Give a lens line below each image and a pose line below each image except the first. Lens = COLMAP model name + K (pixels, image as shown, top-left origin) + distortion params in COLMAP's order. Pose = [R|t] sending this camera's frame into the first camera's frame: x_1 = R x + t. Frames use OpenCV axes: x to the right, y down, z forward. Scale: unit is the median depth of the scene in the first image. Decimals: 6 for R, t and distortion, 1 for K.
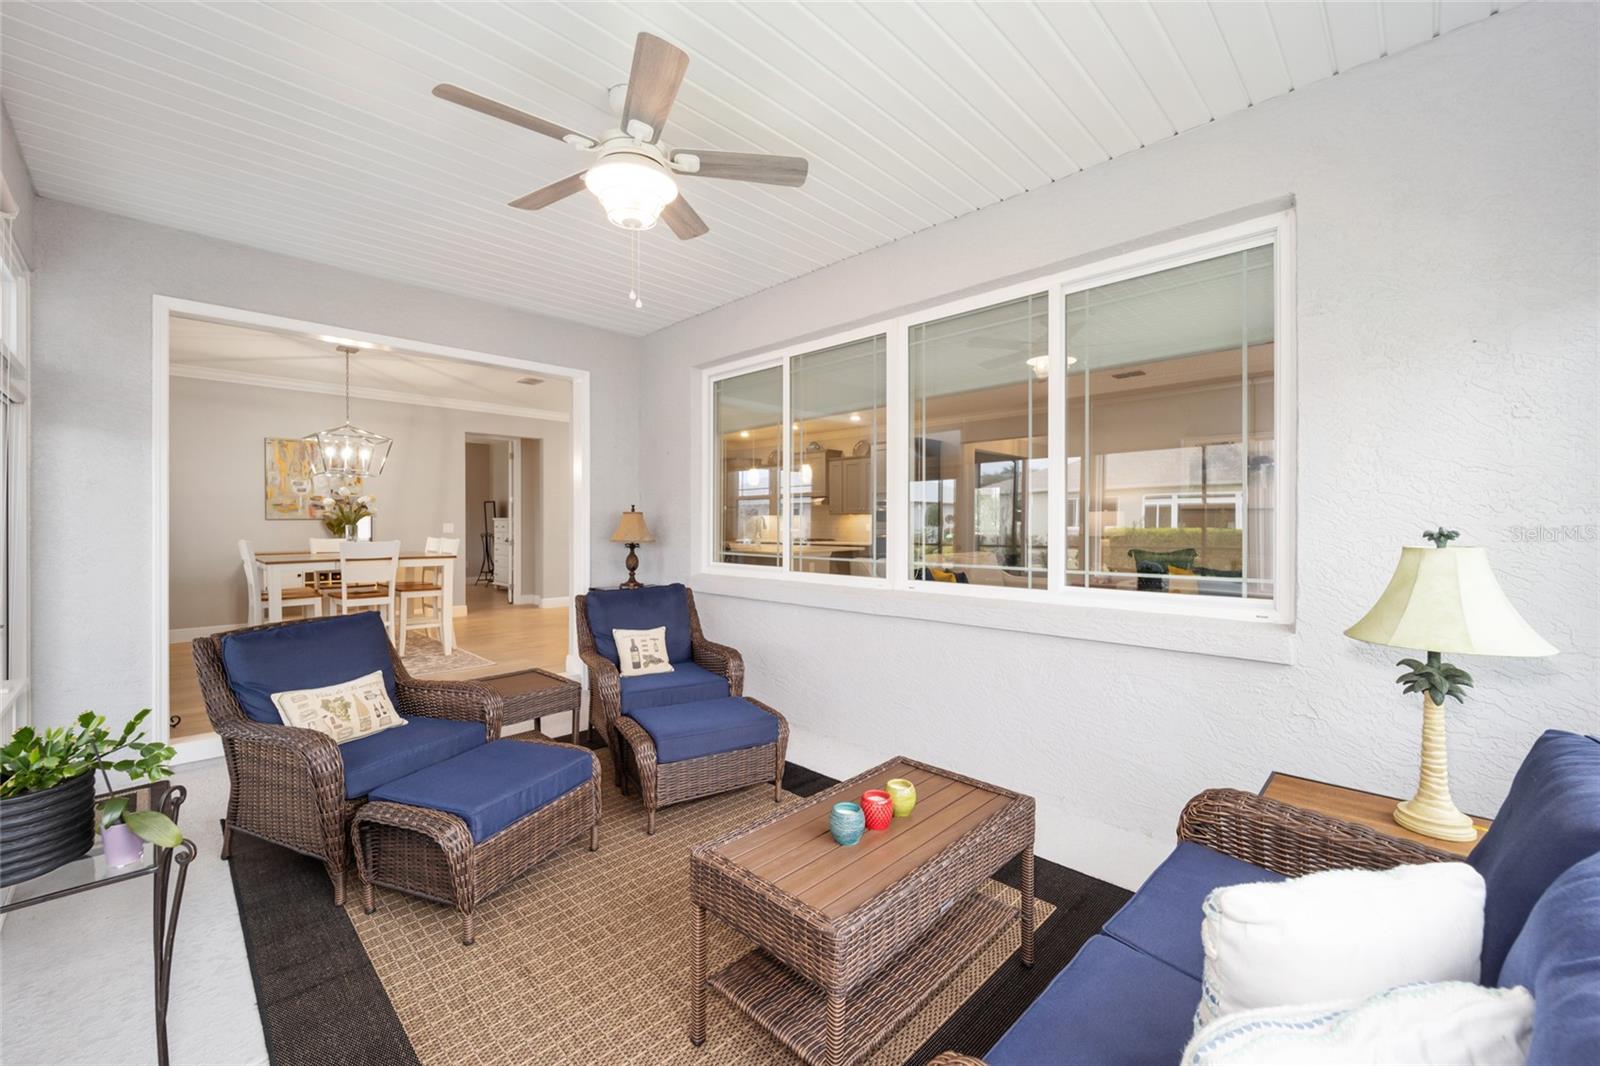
lens RADIAL K [[647.1, 0, 799.8], [0, 647.1, 528.8], [0, 0, 1]] dist [-0.000092, -0.000116]
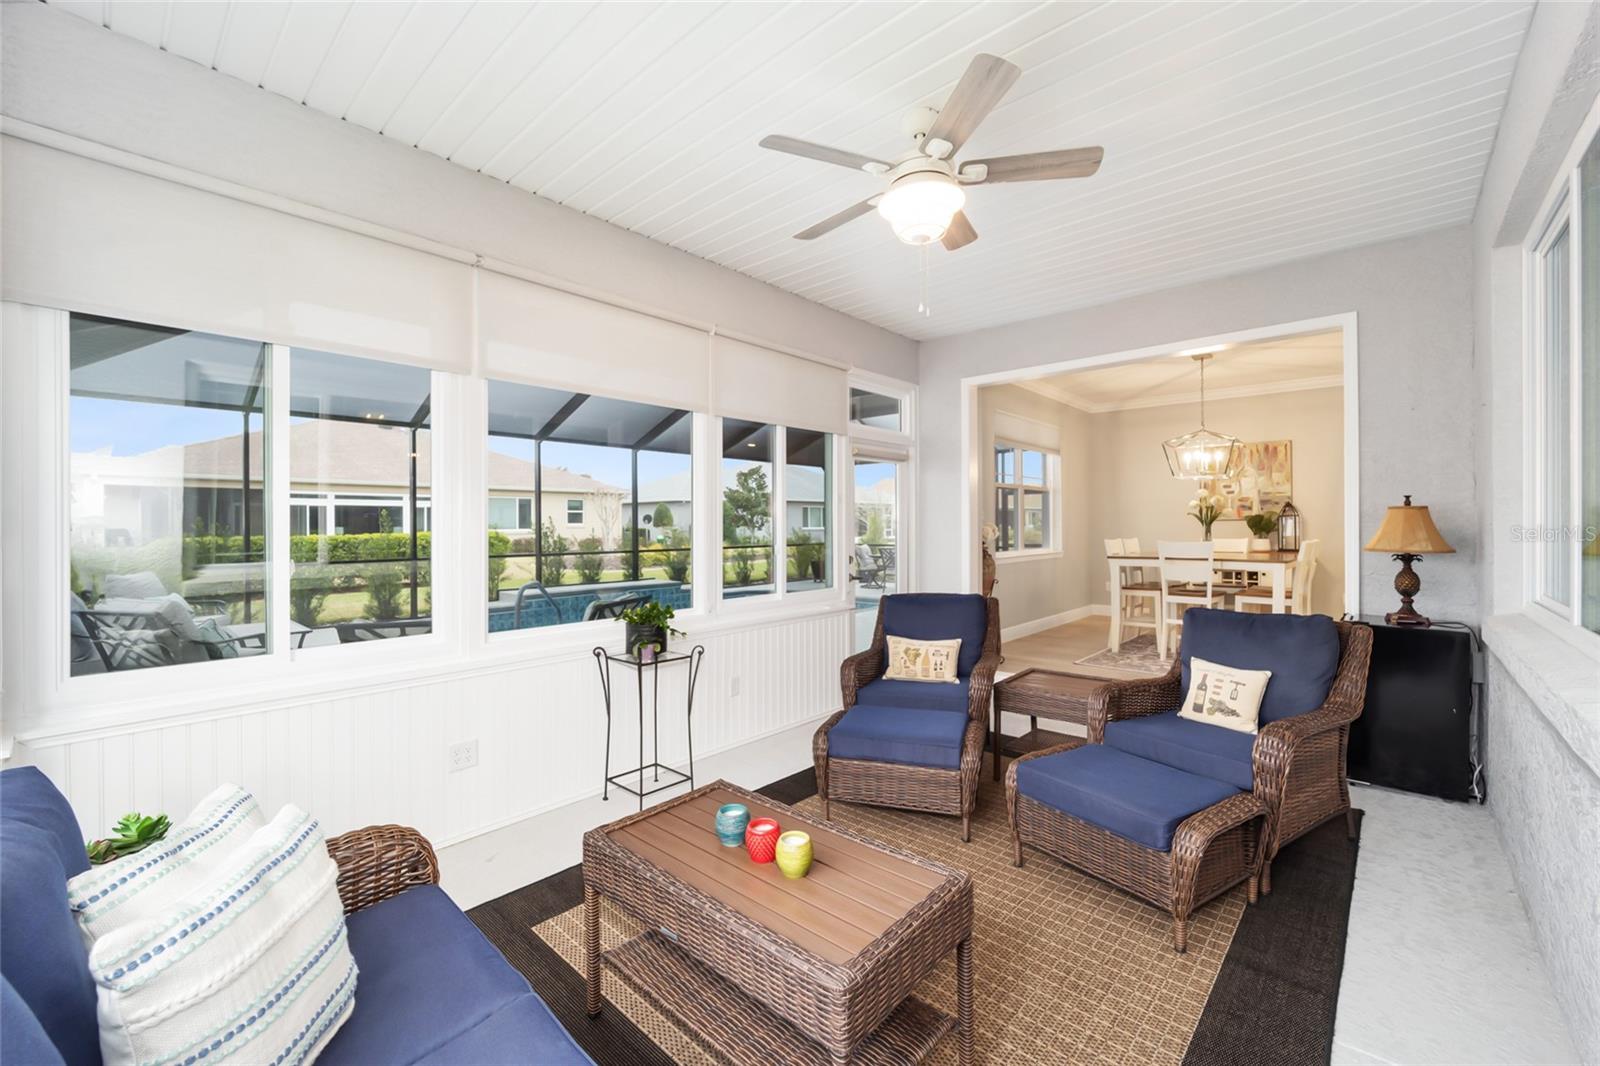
lens RADIAL K [[644.7, 0, 795.2], [0, 644.7, 527.0], [0, 0, 1]] dist [-0.000899, -0.000358]
pose [[0.041813, 0.001735, -0.999124, 0.365598], [-0.003014, 0.999994, 0.001611, -0.003886], [0.999121, 0.002944, 0.041818, 0.357211]]
